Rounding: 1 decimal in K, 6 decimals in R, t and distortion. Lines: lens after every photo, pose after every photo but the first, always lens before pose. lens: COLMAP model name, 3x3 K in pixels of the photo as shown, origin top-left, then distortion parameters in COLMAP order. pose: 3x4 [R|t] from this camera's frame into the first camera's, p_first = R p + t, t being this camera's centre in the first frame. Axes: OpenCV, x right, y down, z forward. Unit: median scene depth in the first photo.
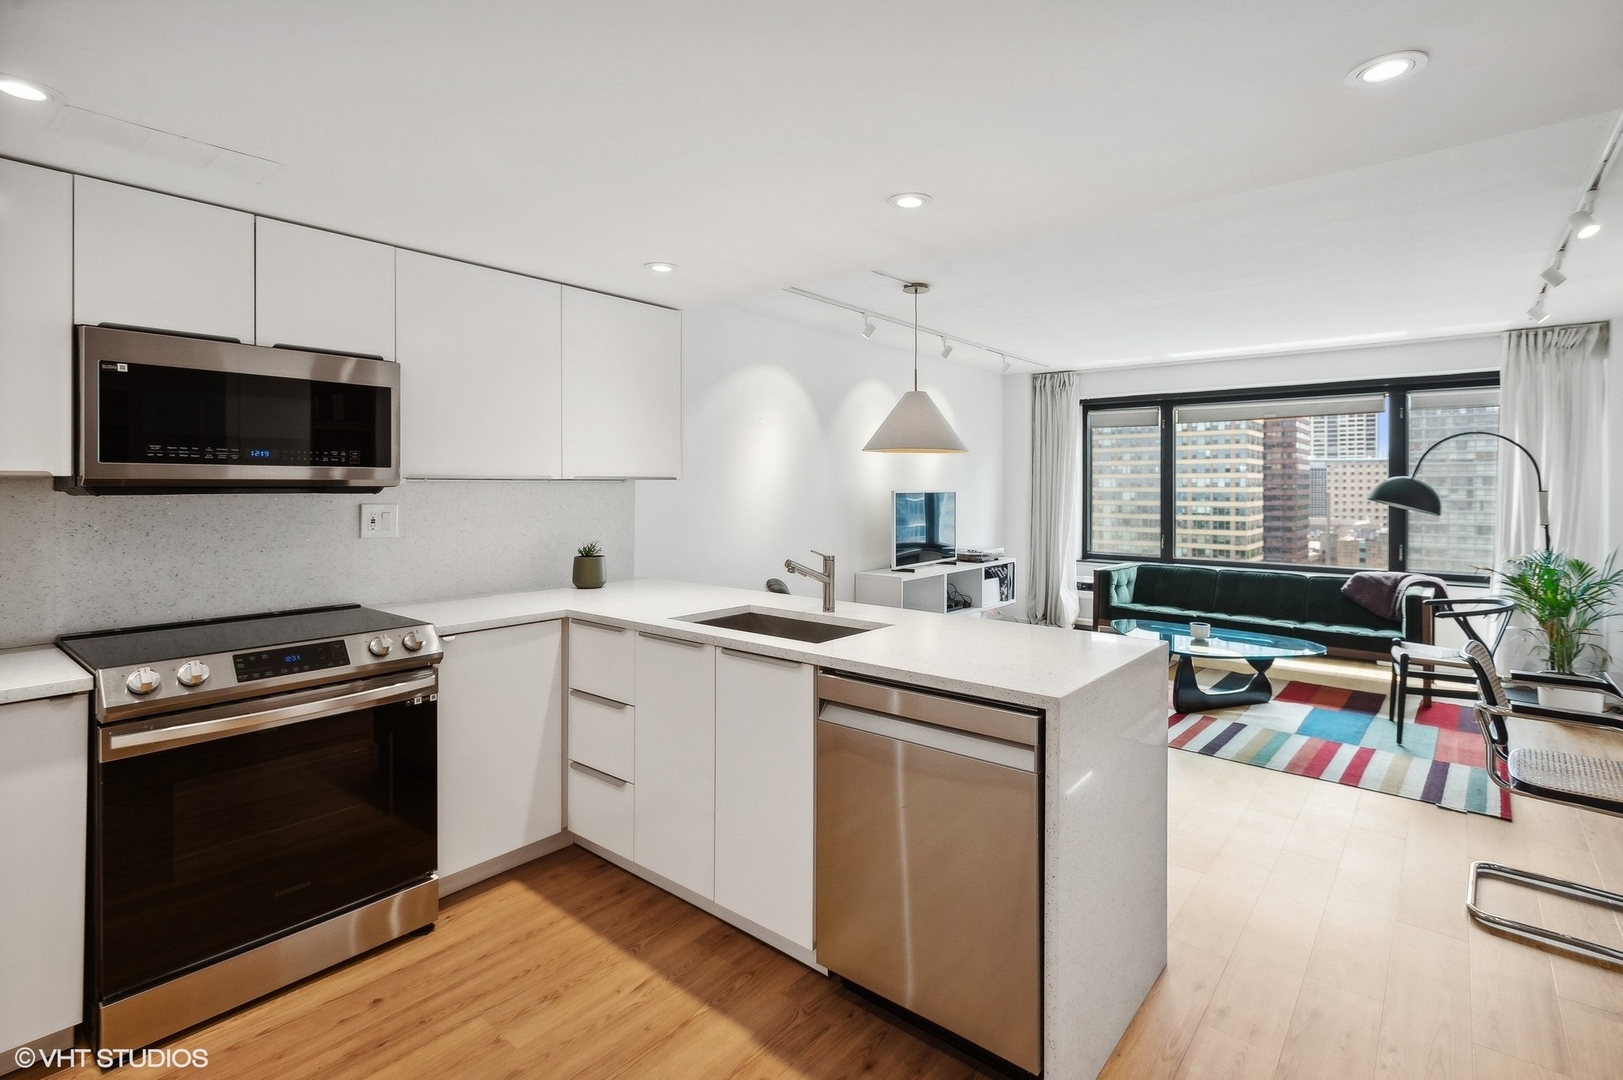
lens RADIAL K [[775.6, 0, 816.8], [0, 775.6, 485.4], [0, 0, 1]] dist [0.001254, 0.000220]
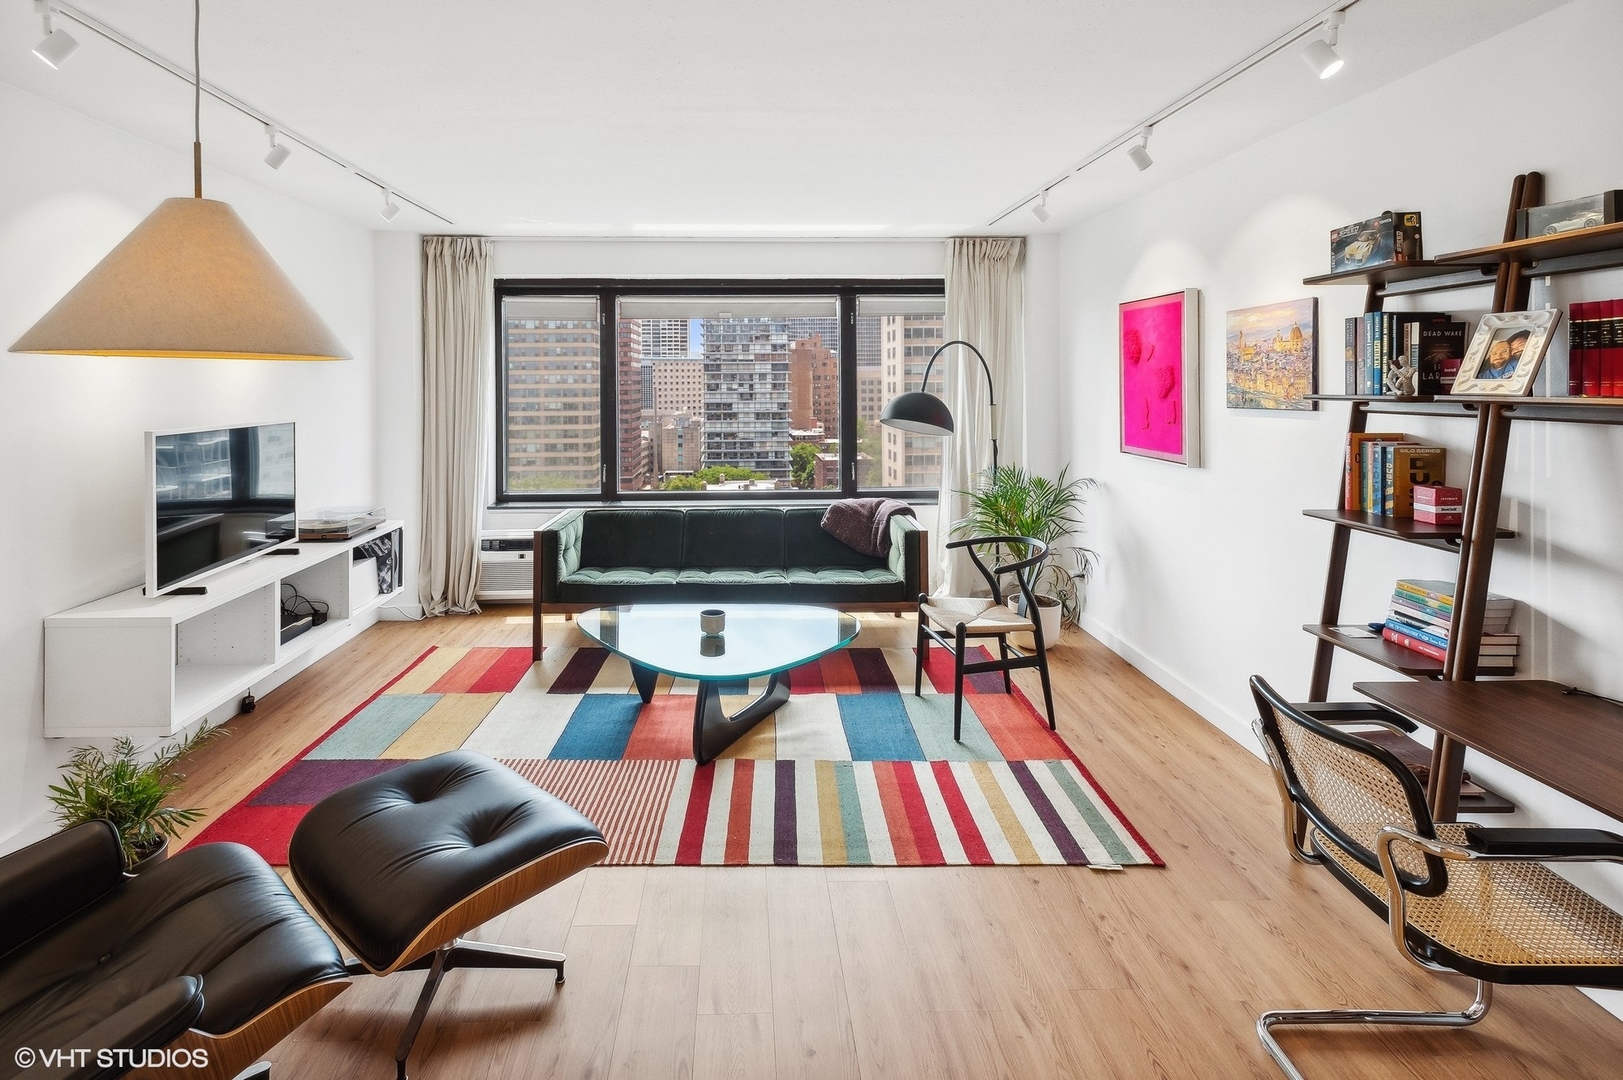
lens RADIAL K [[807.1, 0, 769.7], [0, 807.1, 386.1], [0, 0, 1]] dist [0.002859, 0.000514]
pose [[0.747699, -0.009803, 0.663966, 0.049826], [0.006355, 0.999951, 0.007608, -0.021024], [-0.664008, -0.001469, 0.747724, 0.352857]]
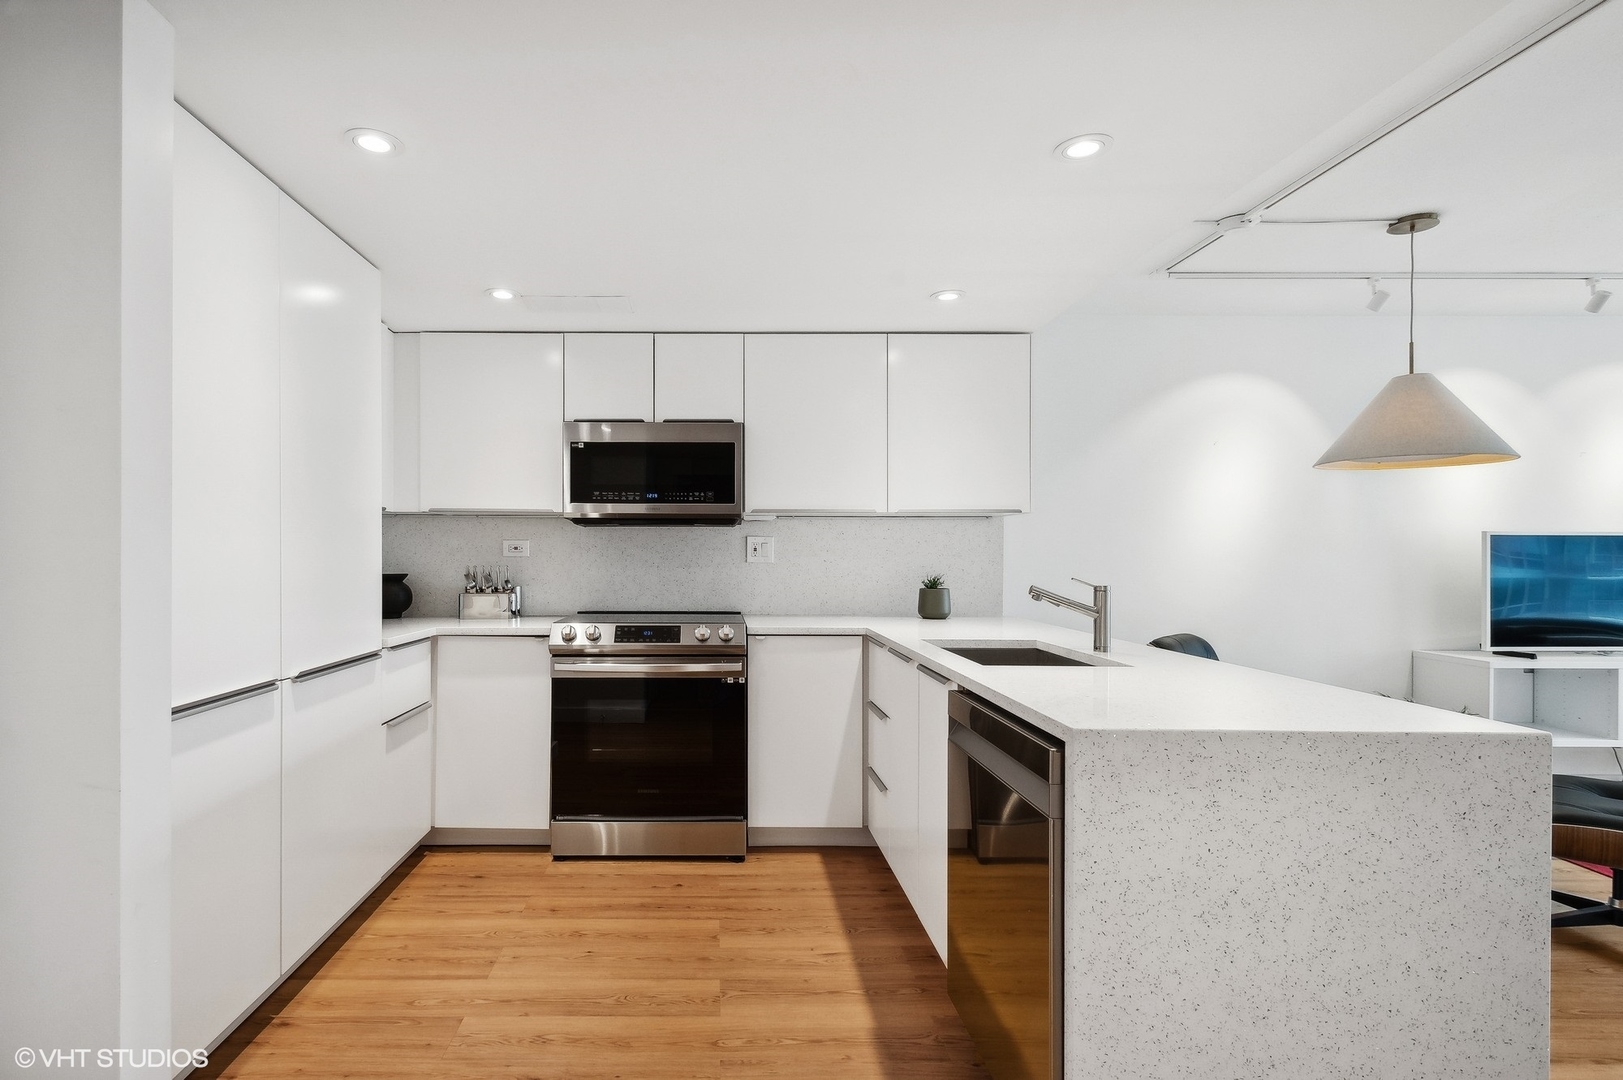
lens RADIAL K [[789.0, 0, 705.6], [0, 789.0, 552.5], [0, 0, 1]] dist [-0.000211, -0.000036]
pose [[0.628255, 0.001320, -0.778006, 0.189066], [-0.003124, 0.999995, -0.000826, 0.025055], [0.778001, 0.002950, 0.628256, 0.052508]]
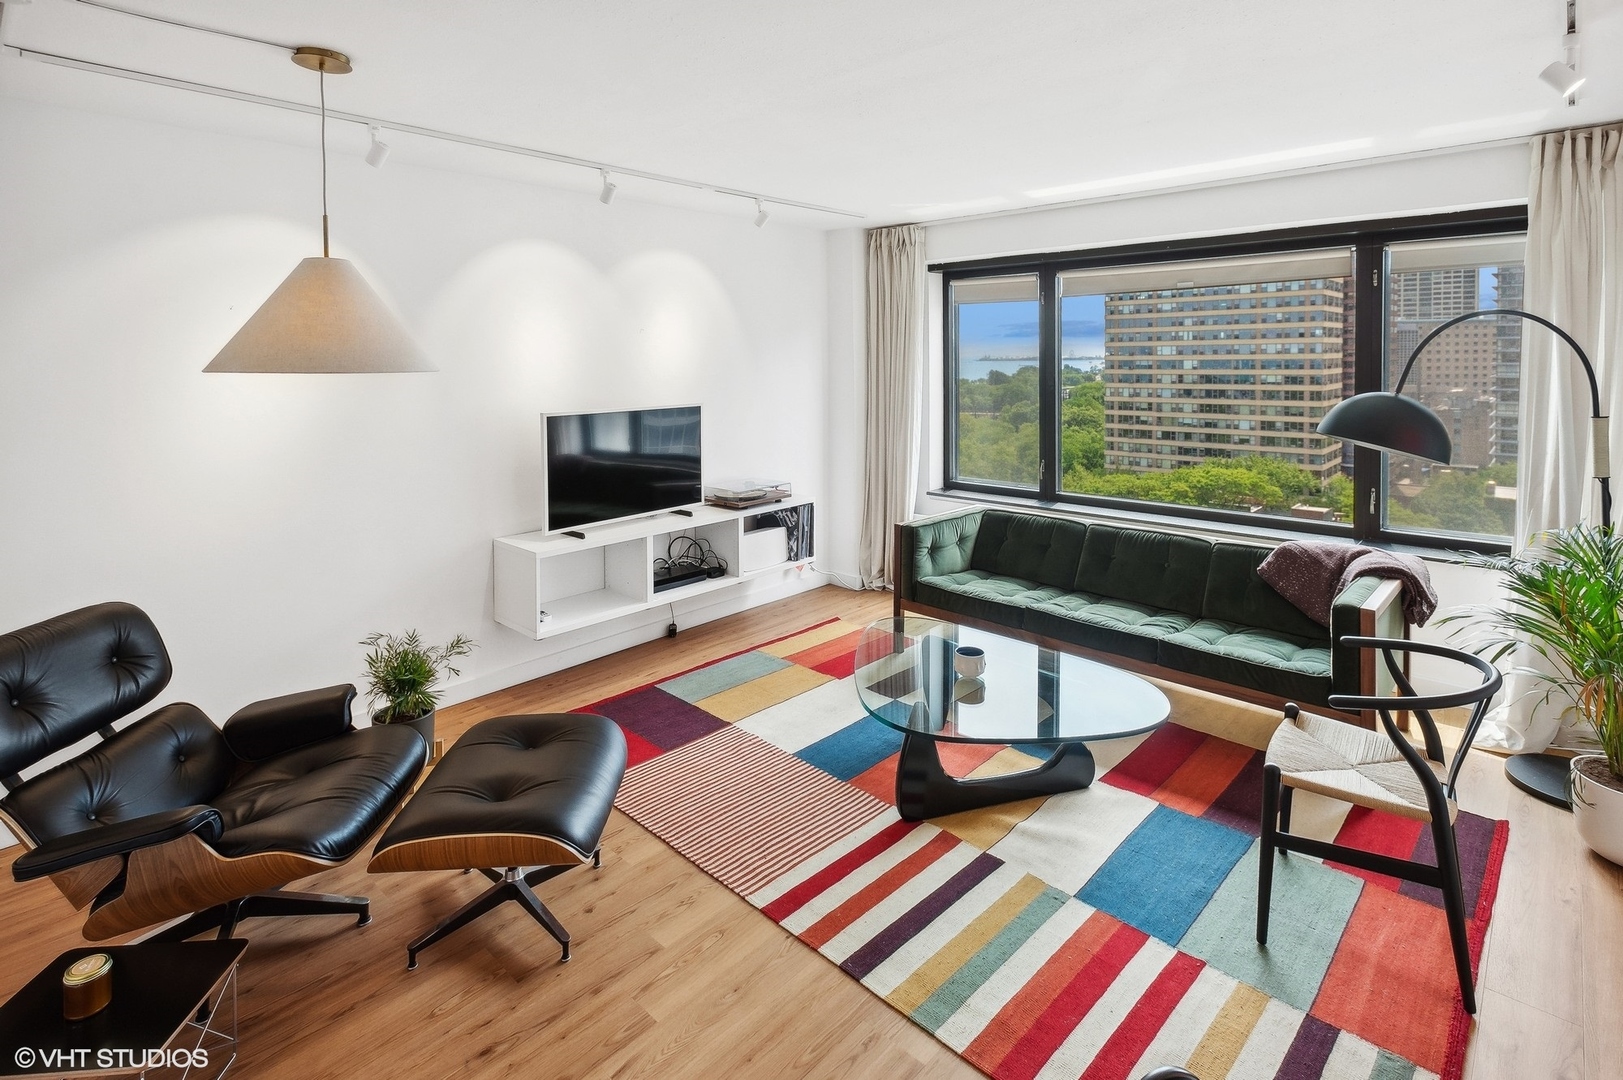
lens RADIAL K [[817.4, 0, 814.4], [0, 817.4, 378.9], [0, 0, 1]] dist [0.004717, -0.000749]
pose [[0.998467, -0.010936, -0.054256, 0.336175], [0.012430, 0.999551, 0.027280, -0.035341], [0.053933, -0.027913, 0.998154, 0.314766]]
